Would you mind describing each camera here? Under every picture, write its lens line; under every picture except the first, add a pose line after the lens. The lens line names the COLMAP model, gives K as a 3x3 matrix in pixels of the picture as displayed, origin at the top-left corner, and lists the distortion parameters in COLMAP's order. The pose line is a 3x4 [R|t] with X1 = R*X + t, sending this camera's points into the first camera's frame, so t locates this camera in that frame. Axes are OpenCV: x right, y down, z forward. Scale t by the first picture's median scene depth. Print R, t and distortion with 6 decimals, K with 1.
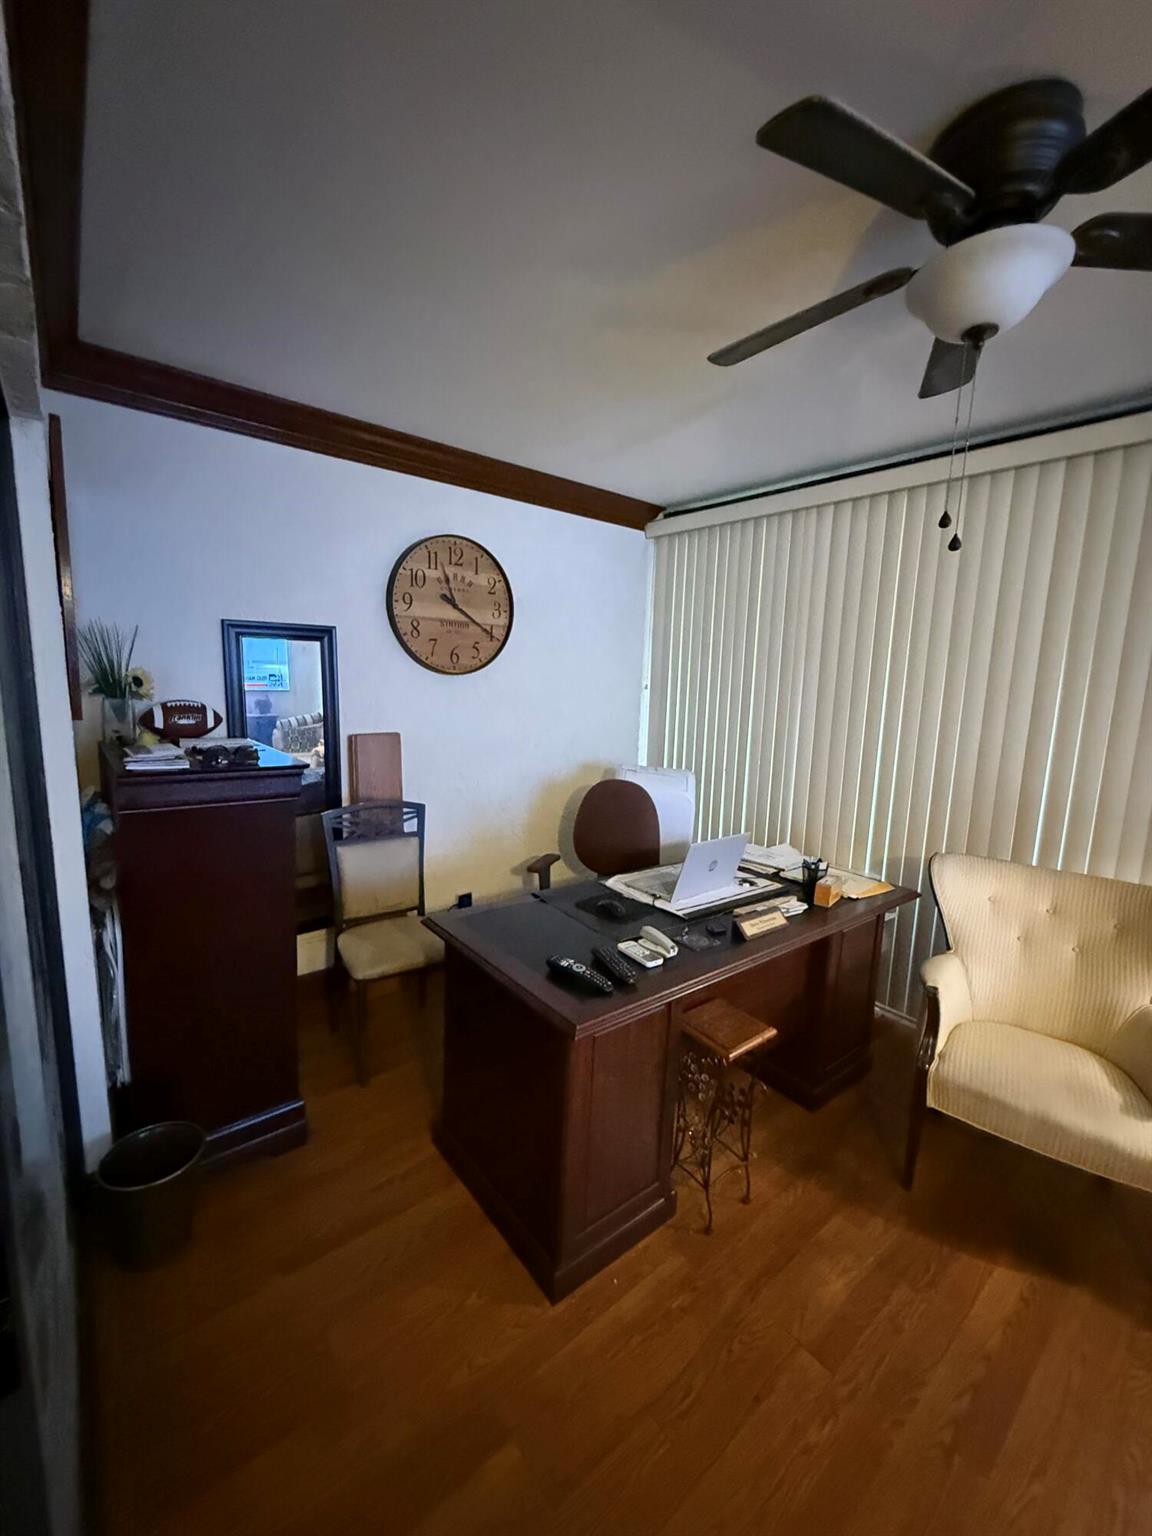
lens RADIAL K [[611.5, 0, 579.8], [0, 611.5, 765.2], [0, 0, 1]] dist [-0.001034, -0.000240]
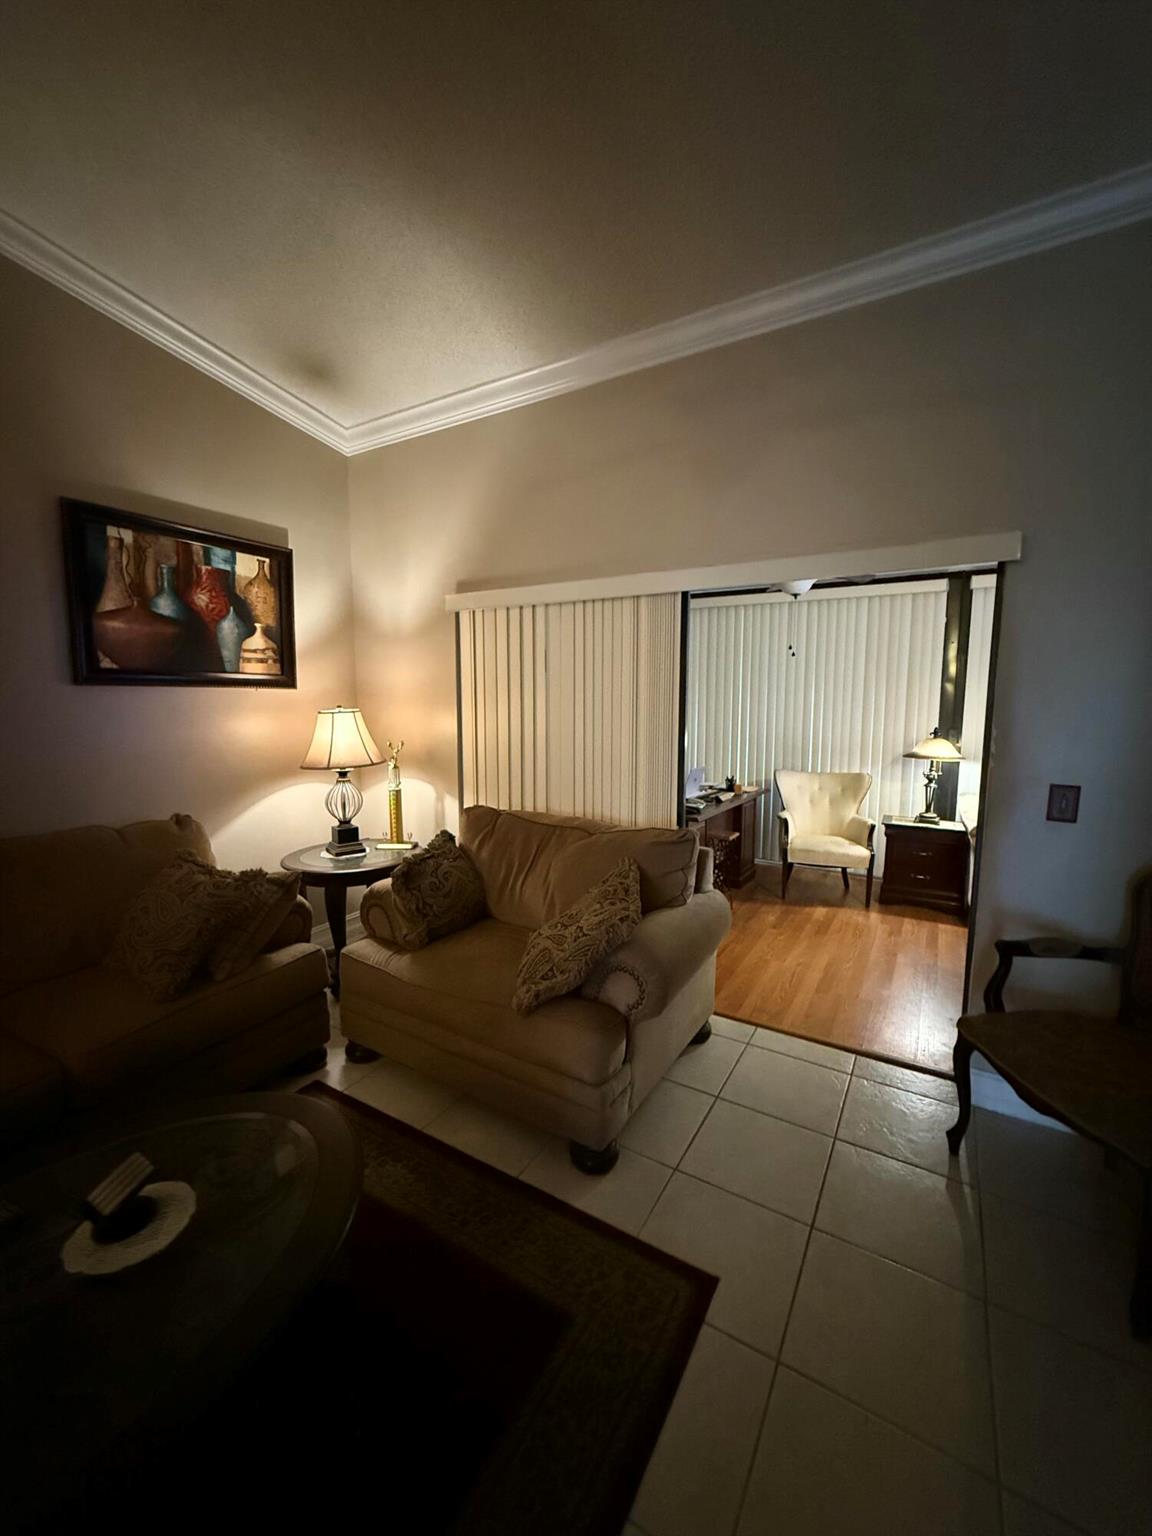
lens RADIAL K [[611.5, 0, 579.8], [0, 611.5, 765.2], [0, 0, 1]] dist [-0.001034, -0.000240]
pose [[0.940712, -0.077756, 0.330175, -1.015220], [0.087297, 0.996082, -0.014144, 0.118188], [-0.327781, 0.042129, 0.943814, -1.086672]]
